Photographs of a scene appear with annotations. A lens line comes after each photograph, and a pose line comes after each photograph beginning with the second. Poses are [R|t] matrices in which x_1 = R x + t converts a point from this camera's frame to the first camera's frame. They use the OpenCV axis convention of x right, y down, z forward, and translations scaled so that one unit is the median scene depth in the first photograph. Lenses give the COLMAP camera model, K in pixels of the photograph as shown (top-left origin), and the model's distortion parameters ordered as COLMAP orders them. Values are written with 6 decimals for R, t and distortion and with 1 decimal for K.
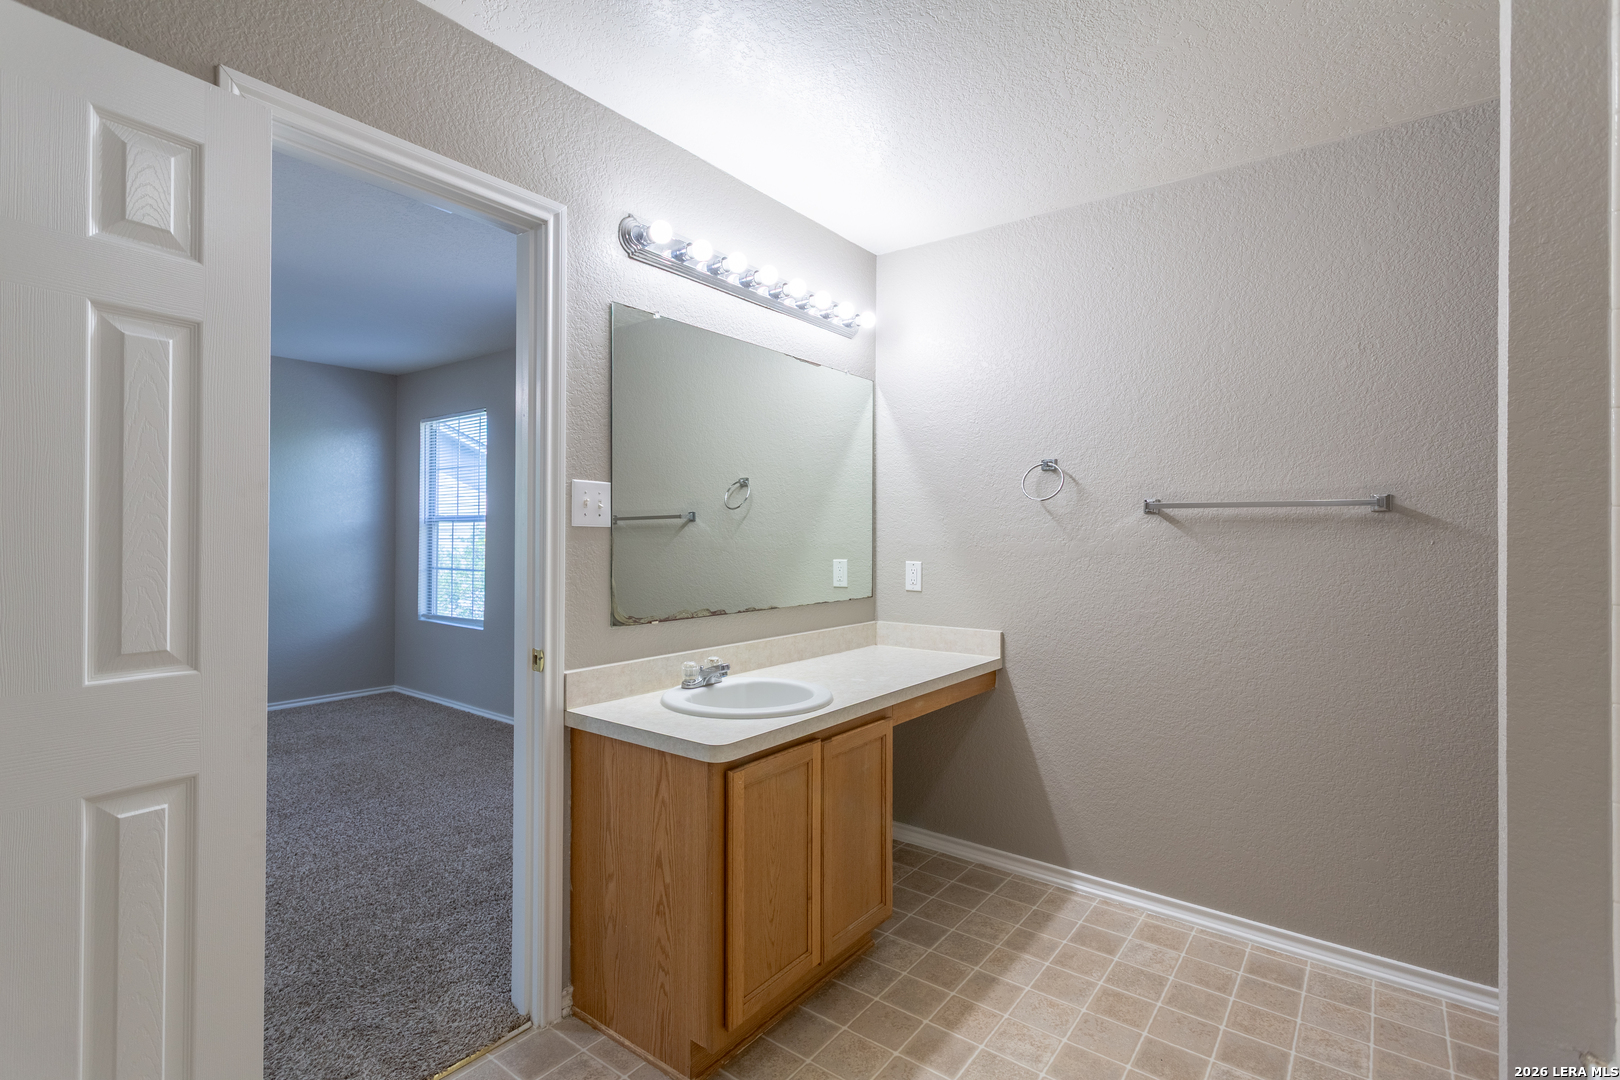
lens RADIAL K [[758.0, 0, 809.6], [0, 758.0, 537.3], [0, 0, 1]] dist [0.001840, 0.002587]
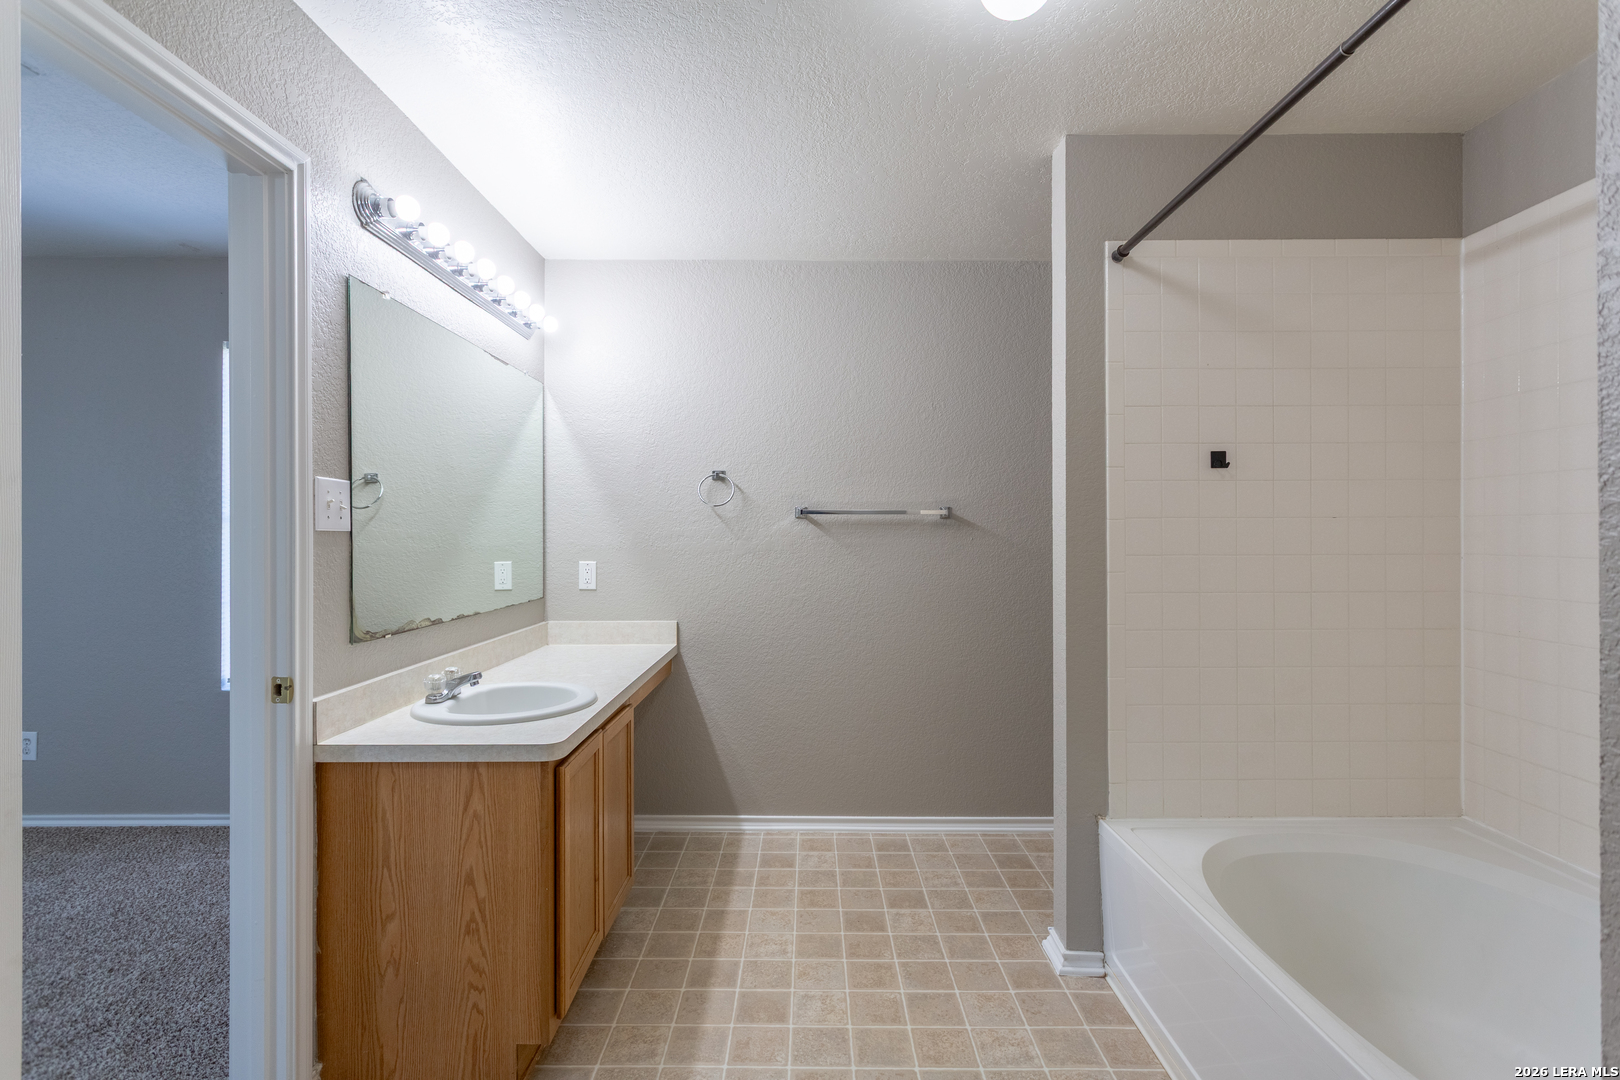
lens RADIAL K [[758.0, 0, 810.1], [0, 758.0, 539.5], [0, 0, 1]] dist [0.001840, 0.002587]
pose [[0.796938, -0.010977, 0.603961, -0.362547], [0.007317, 0.999937, 0.008520, -0.007339], [-0.604016, -0.002370, 0.796968, -0.024418]]
